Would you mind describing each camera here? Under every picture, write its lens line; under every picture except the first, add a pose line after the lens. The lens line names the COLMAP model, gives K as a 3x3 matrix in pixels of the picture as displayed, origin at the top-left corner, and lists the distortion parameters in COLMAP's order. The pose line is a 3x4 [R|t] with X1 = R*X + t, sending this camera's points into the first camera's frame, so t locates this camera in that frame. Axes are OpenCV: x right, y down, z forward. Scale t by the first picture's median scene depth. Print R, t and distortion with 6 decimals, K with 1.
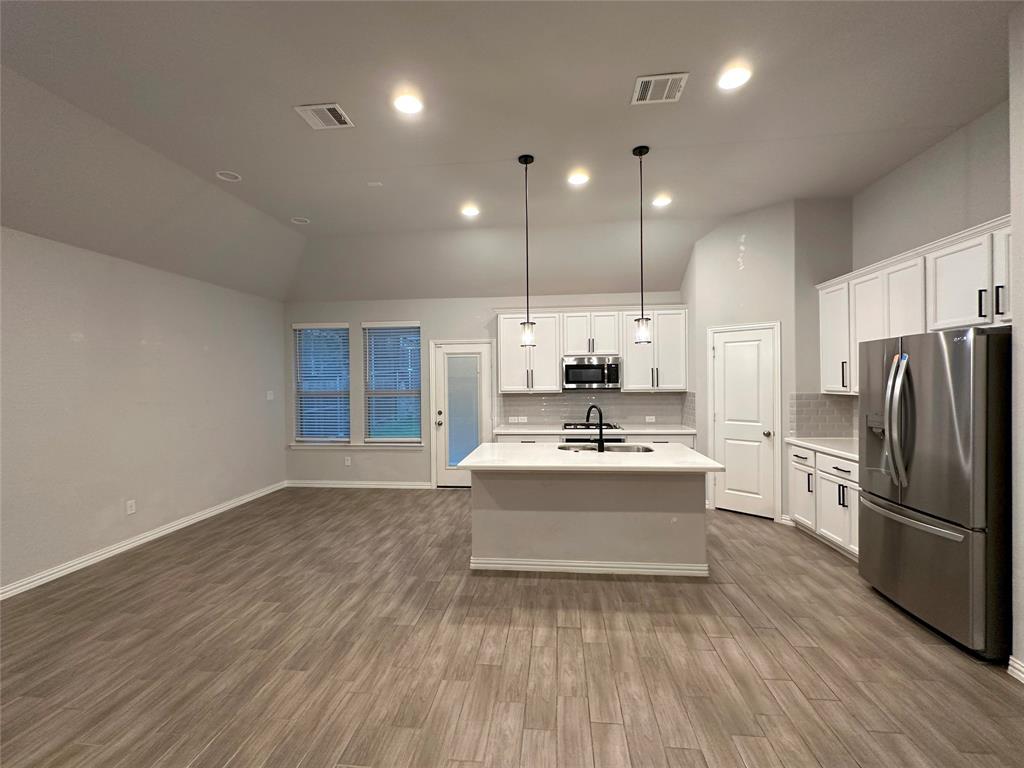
lens RADIAL K [[439.5, 0, 512.0], [0, 439.5, 384.0], [0, 0, 1]] dist [-0.001806, 0.000596]
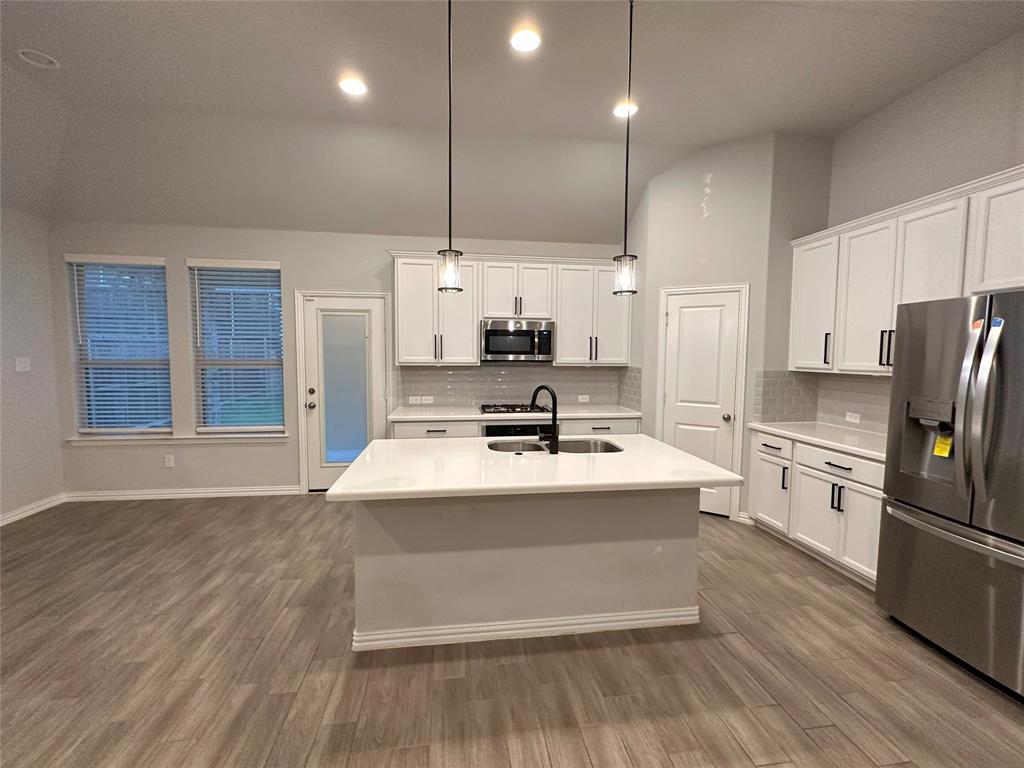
lens RADIAL K [[439.5, 0, 512.0], [0, 439.5, 384.0], [0, 0, 1]] dist [-0.001806, 0.000596]
pose [[0.971346, 0.001977, 0.237661, -0.022022], [-0.017125, 0.997949, 0.061688, 0.004344], [-0.237052, -0.063990, 0.969387, 0.326837]]
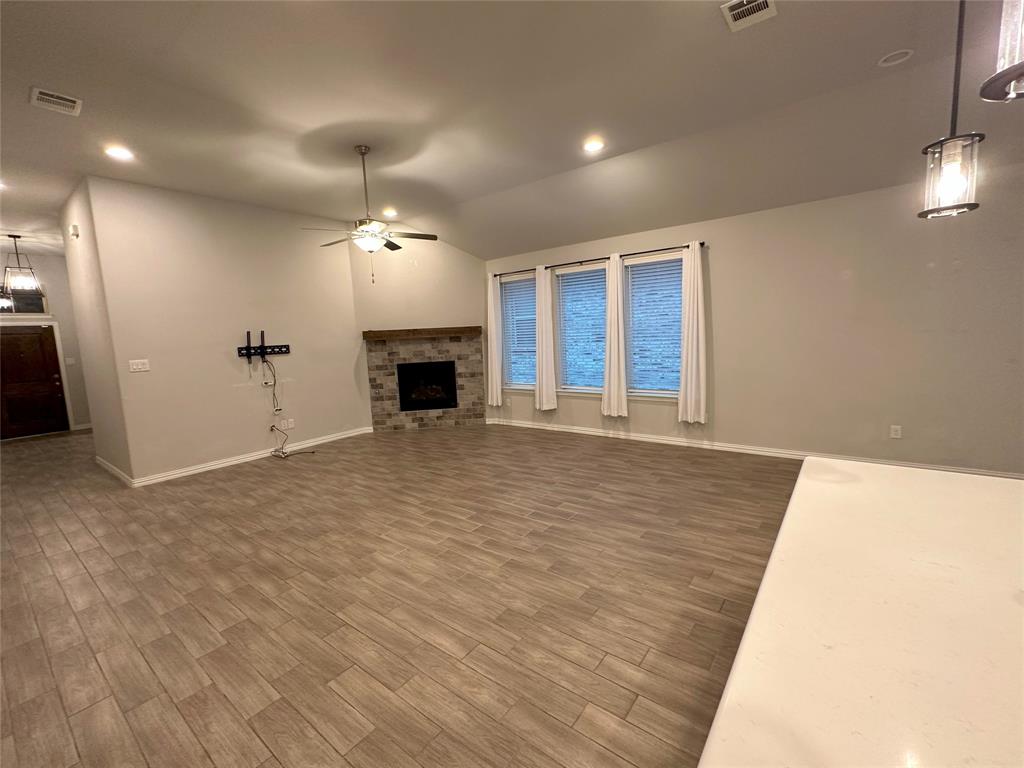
lens RADIAL K [[439.5, 0, 512.0], [0, 439.5, 384.0], [0, 0, 1]] dist [-0.001806, 0.000596]
pose [[-0.530619, 0.135304, -0.836741, 0.467426], [0.046768, 0.990347, 0.130485, -0.009774], [0.846319, 0.030105, -0.531825, 0.783269]]
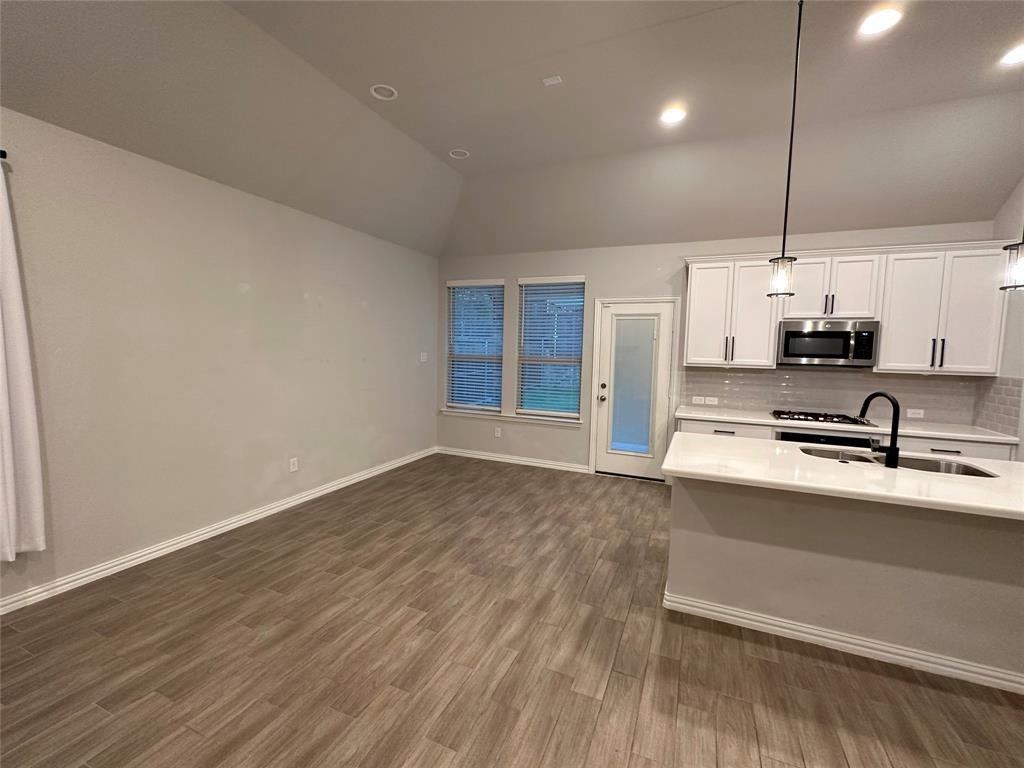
lens RADIAL K [[439.5, 0, 512.0], [0, 439.5, 384.0], [0, 0, 1]] dist [-0.001806, 0.000596]
pose [[0.951967, 0.058198, -0.300619, -0.119667], [-0.037351, 0.996511, 0.074640, 0.008908], [0.303914, -0.059827, 0.950819, 0.226834]]
